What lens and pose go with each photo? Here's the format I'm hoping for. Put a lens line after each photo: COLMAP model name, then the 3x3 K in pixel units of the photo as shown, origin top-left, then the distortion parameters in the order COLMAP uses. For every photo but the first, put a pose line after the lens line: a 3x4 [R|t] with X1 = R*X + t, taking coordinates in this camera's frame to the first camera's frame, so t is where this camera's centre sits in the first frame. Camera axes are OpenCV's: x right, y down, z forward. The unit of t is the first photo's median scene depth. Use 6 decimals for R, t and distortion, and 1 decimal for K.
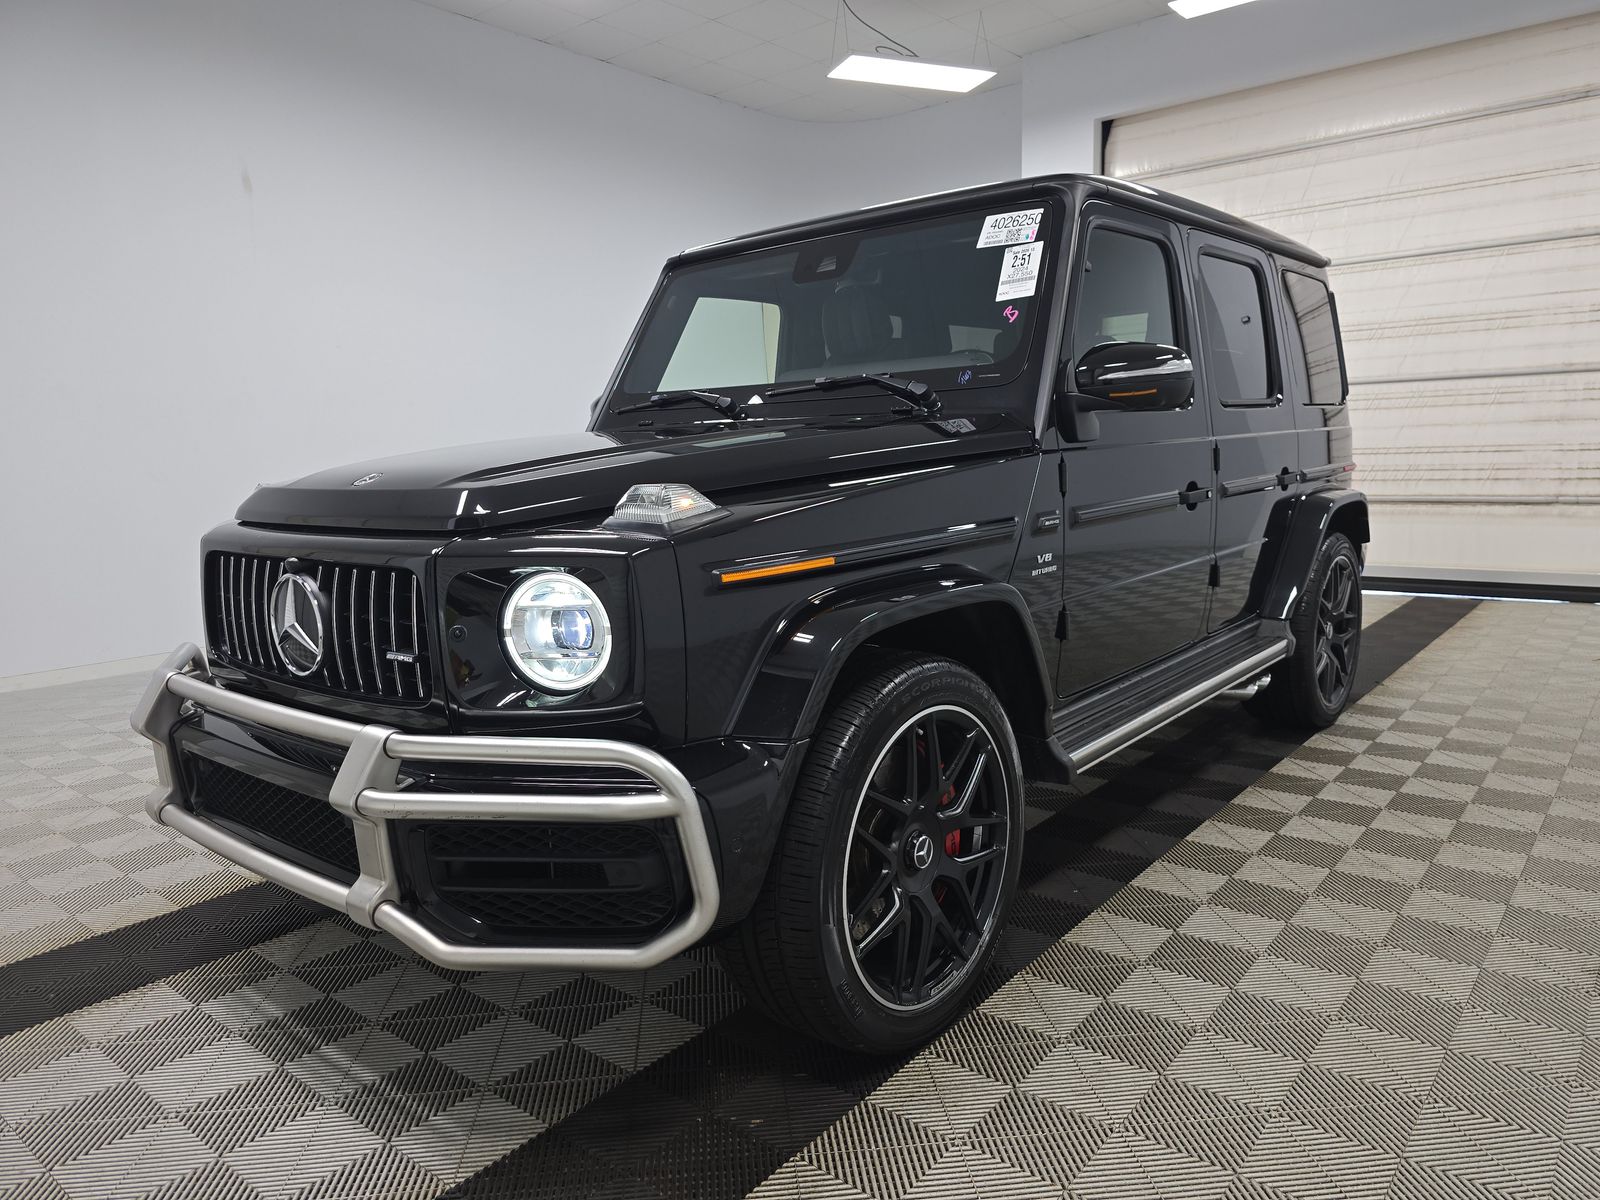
lens RADIAL K [[1086.5, 0, 800.0], [0, 1086.5, 600.0], [0, 0, 1]] dist [0.033797, -0.000633]
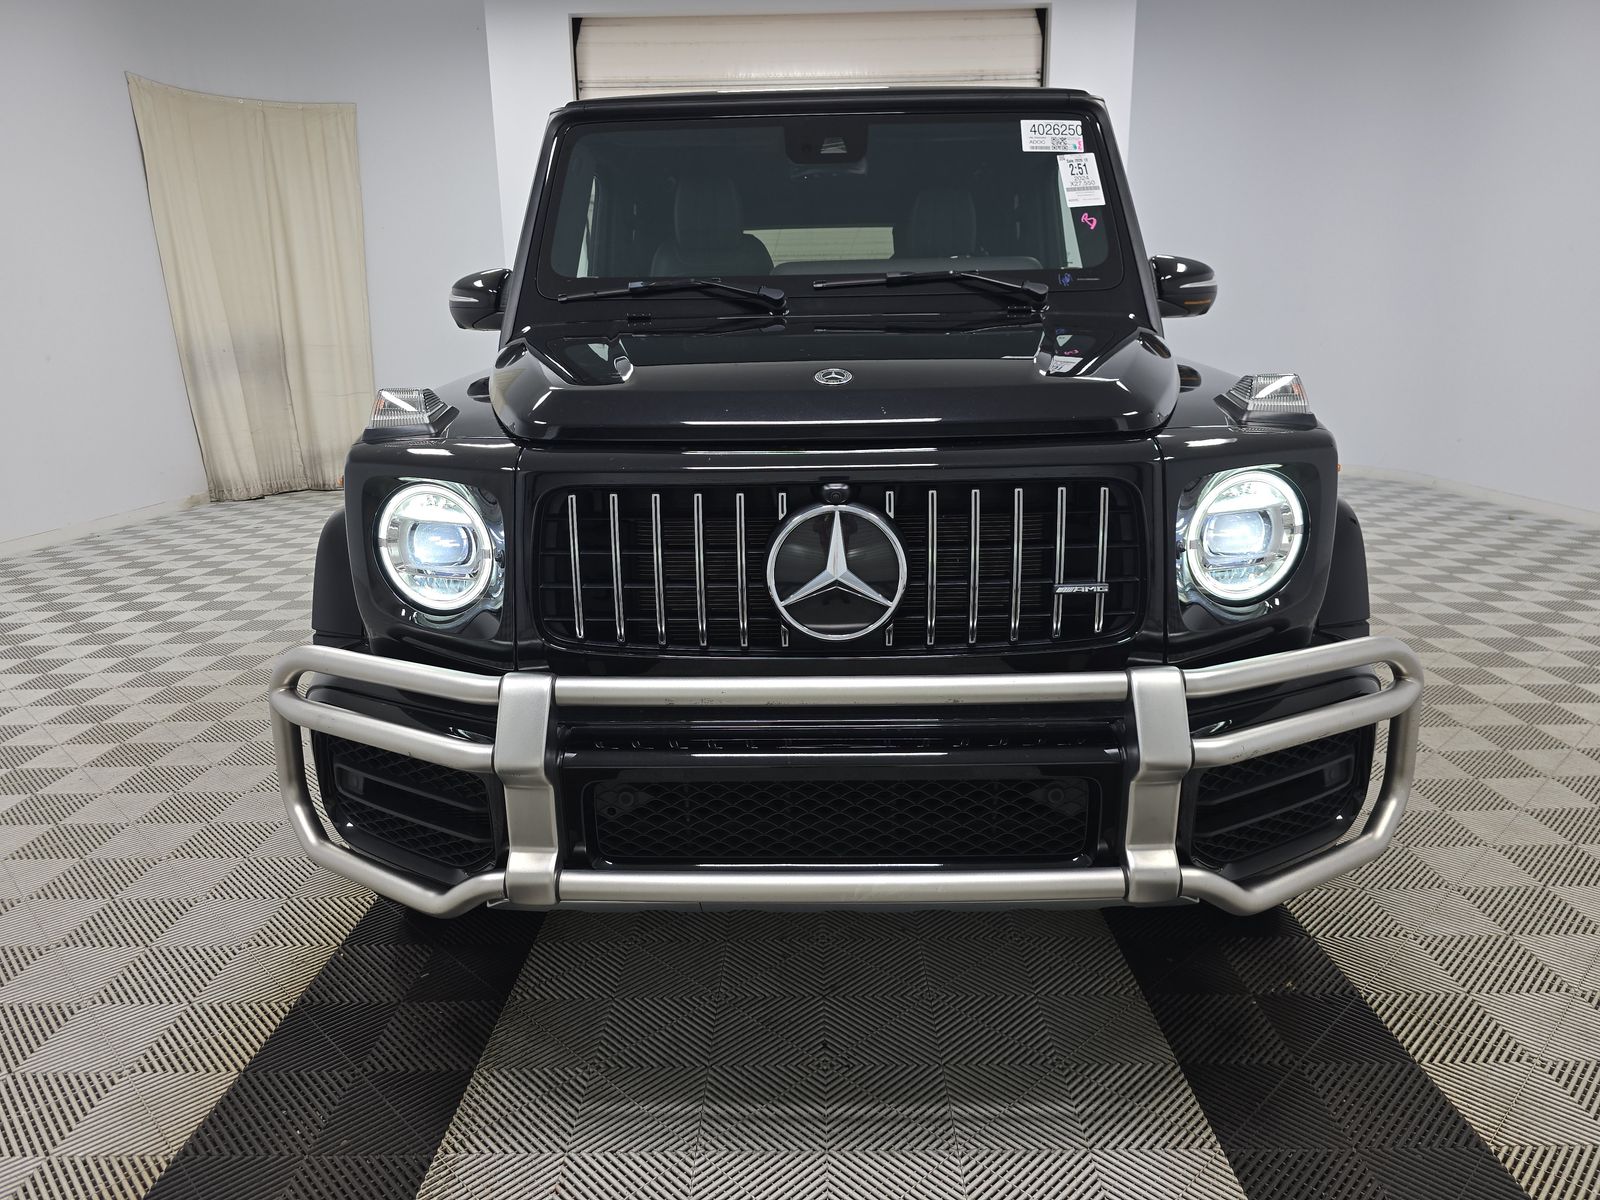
lens RADIAL K [[1086.5, 0, 800.0], [0, 1086.5, 600.0], [0, 0, 1]] dist [0.033797, -0.000633]
pose [[0.782814, -0.123393, 0.609898, -0.692999], [0.079119, 0.991924, 0.099133, -0.025269], [-0.617205, -0.029348, 0.786255, 0.321179]]
